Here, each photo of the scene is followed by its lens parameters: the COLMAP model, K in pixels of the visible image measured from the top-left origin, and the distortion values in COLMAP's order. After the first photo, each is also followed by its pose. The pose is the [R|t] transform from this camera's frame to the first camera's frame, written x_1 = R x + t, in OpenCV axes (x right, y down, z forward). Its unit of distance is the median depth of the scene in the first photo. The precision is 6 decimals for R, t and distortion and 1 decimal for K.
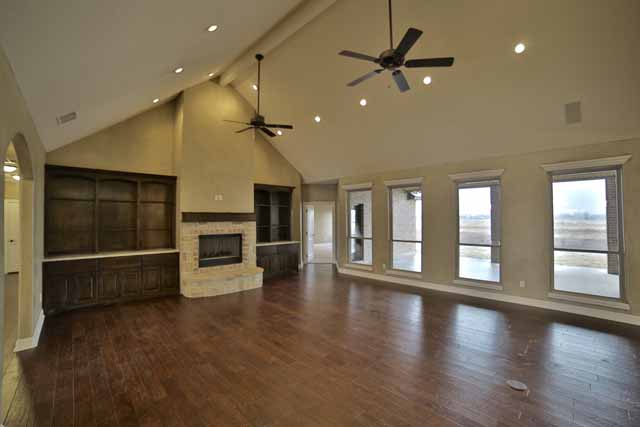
lens RADIAL K [[284.6, 0, 320.0], [0, 284.6, 213.5], [0, 0, 1]] dist [-0.047359, 0.000708]
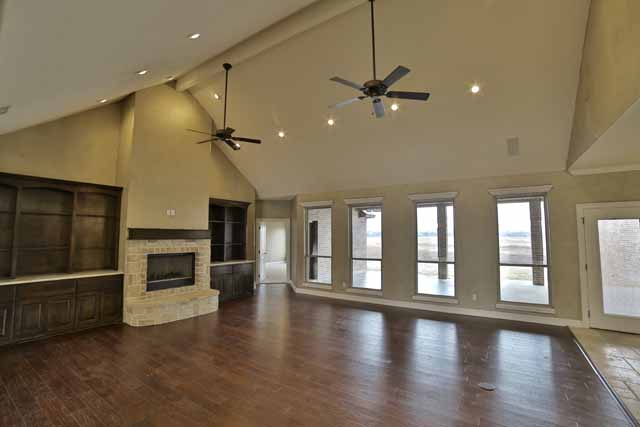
lens RADIAL K [[300.2, 0, 320.0], [0, 300.2, 213.5], [0, 0, 1]] dist [-0.061924, 0.026366]
pose [[0.976640, 0.020290, 0.213924, -0.102538], [-0.008372, 0.998369, -0.056471, -0.003727], [-0.214721, 0.053361, 0.975217, -0.022858]]
